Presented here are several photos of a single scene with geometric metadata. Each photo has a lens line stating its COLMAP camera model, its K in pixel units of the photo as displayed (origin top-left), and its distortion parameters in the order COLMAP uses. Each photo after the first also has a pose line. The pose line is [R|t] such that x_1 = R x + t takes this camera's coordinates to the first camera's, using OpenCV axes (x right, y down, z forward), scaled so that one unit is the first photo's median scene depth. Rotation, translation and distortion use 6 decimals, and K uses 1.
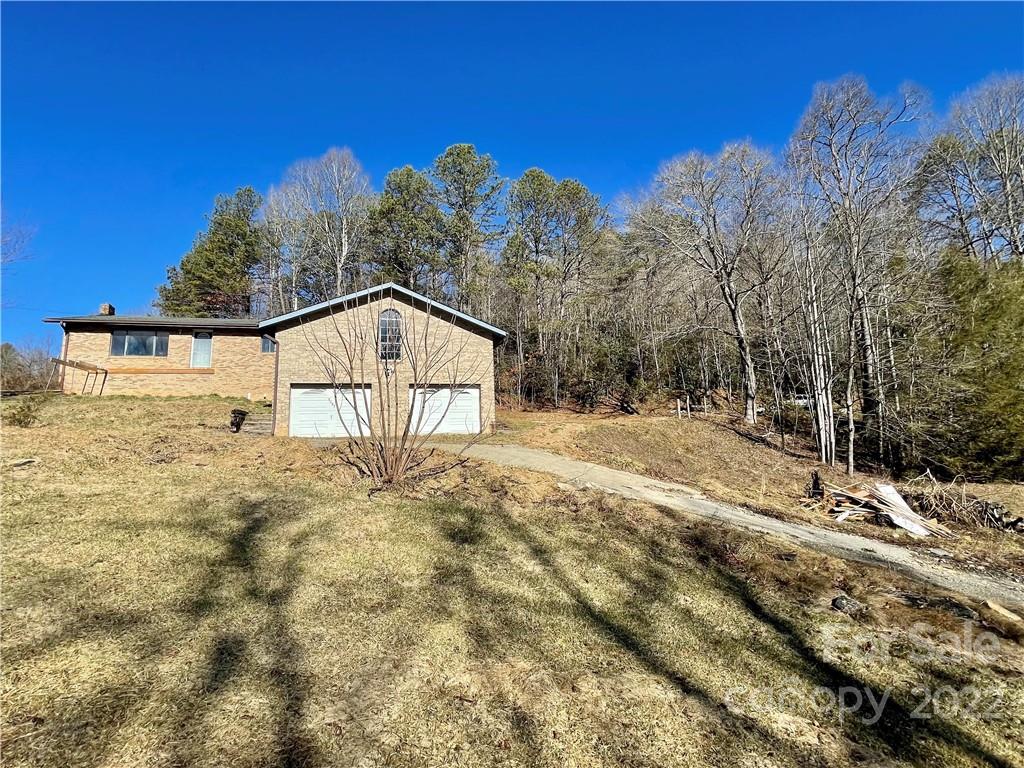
lens RADIAL K [[463.4, 0, 510.7], [0, 463.4, 380.4], [0, 0, 1]] dist [-0.013497, 0.003912]
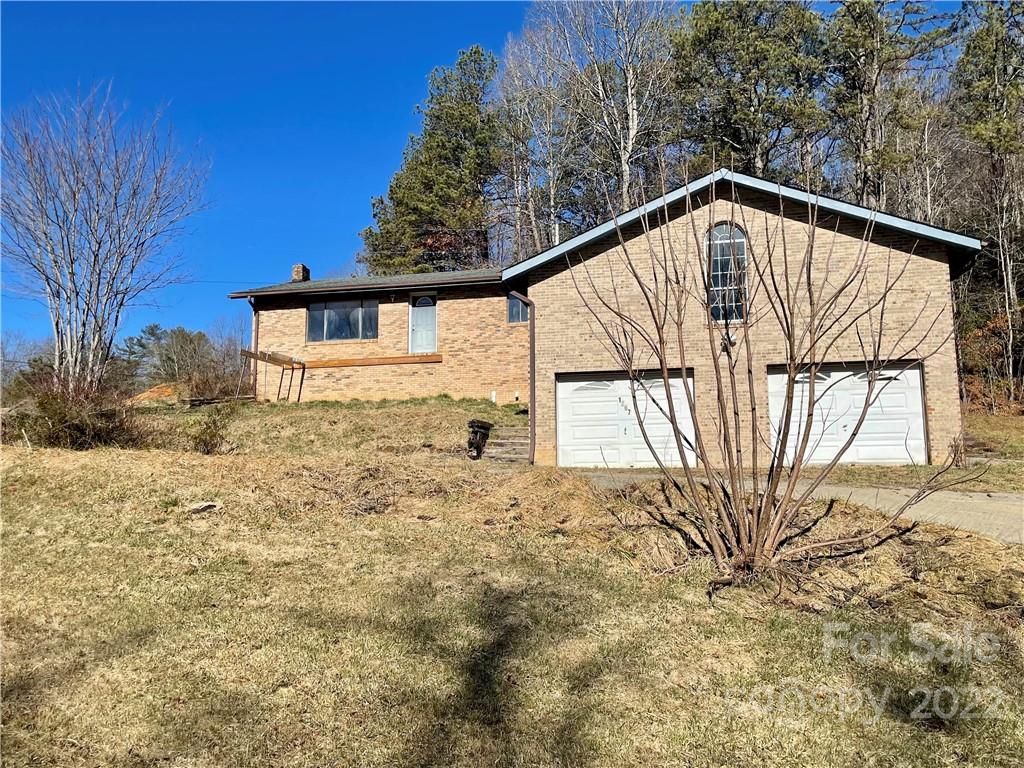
lens RADIAL K [[870.6, 0, 523.5], [0, 870.6, 370.1], [0, 0, 1]] dist [0.076853, -0.095416]
pose [[0.885855, -0.040206, -0.462216, -0.012352], [0.046572, 0.998912, 0.002367, -0.001549], [0.461618, -0.023623, 0.886764, 0.024888]]
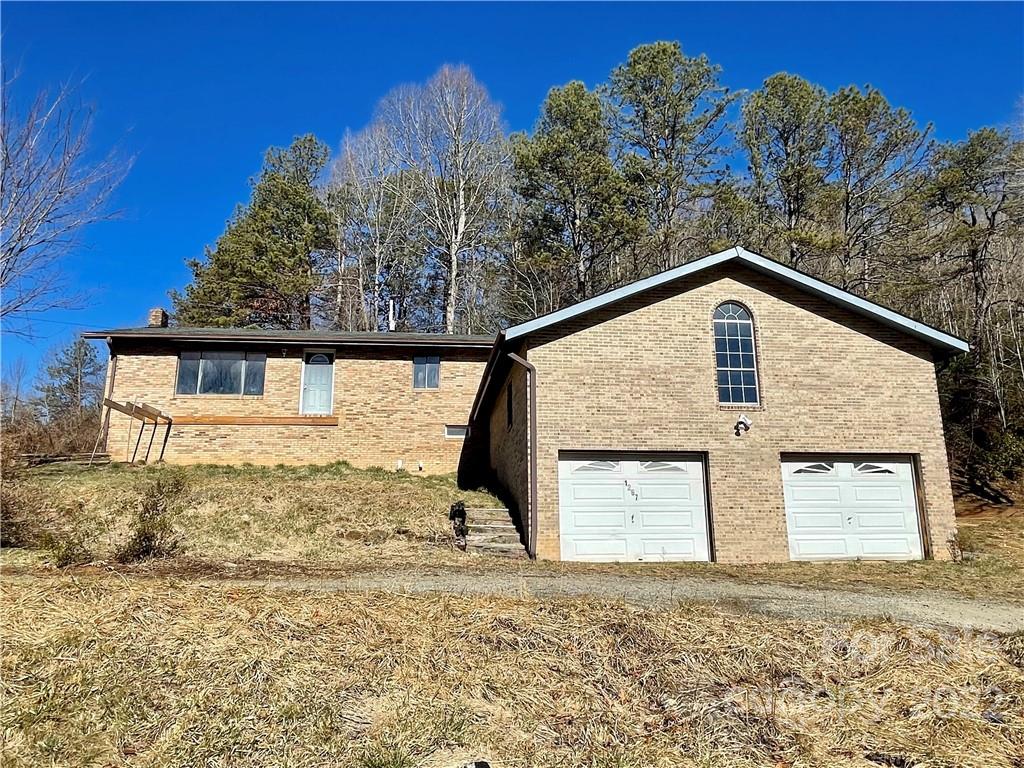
lens RADIAL K [[735.7, 0, 533.8], [0, 735.7, 366.5], [0, 0, 1]] dist [0.001432, -0.007804]
pose [[0.986109, -0.007997, -0.165908, -0.324454], [-0.006304, 0.996319, -0.085494, -0.013701], [0.165981, 0.085352, 0.982428, 0.180995]]
